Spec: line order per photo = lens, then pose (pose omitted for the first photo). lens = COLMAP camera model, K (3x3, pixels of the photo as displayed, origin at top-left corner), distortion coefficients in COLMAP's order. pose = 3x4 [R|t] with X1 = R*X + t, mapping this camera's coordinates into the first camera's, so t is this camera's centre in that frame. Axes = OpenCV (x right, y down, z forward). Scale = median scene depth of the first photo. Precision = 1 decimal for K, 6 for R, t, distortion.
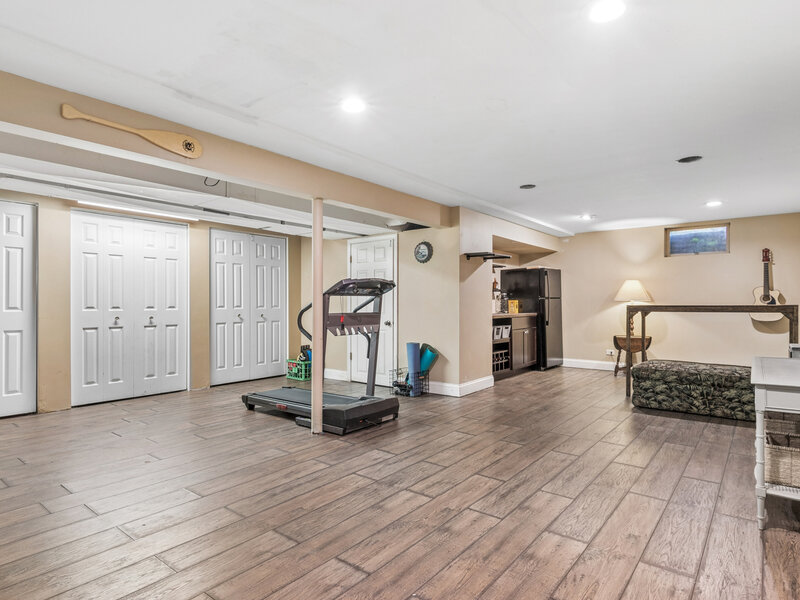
lens RADIAL K [[458.6, 0, 403.9], [0, 458.6, 300.5], [0, 0, 1]] dist [0.005737, -0.008358]
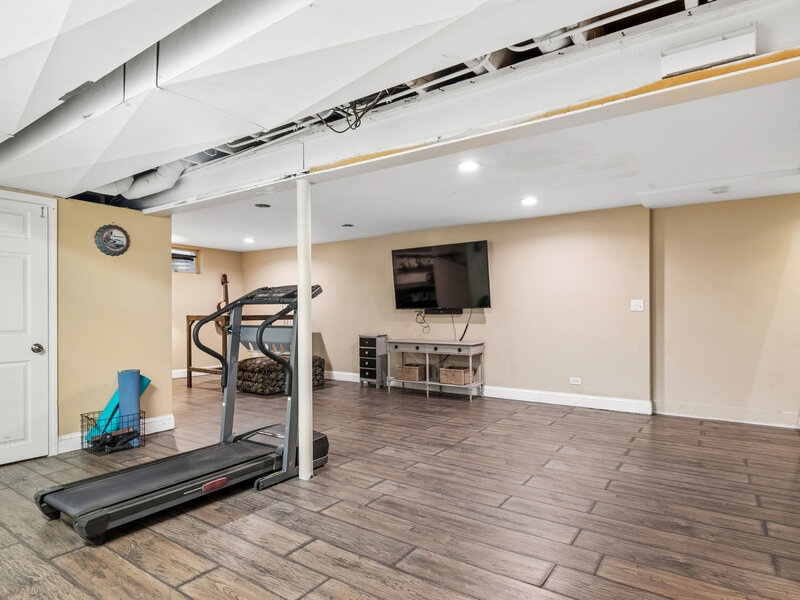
lens RADIAL K [[458.6, 0, 404.3], [0, 458.6, 305.8], [0, 0, 1]] dist [0.005737, -0.008358]
pose [[-0.066358, 0.017512, 0.997642, -1.124420], [-0.005490, 0.999824, -0.017916, 0.007156], [-0.997781, -0.006665, -0.066250, 0.998016]]
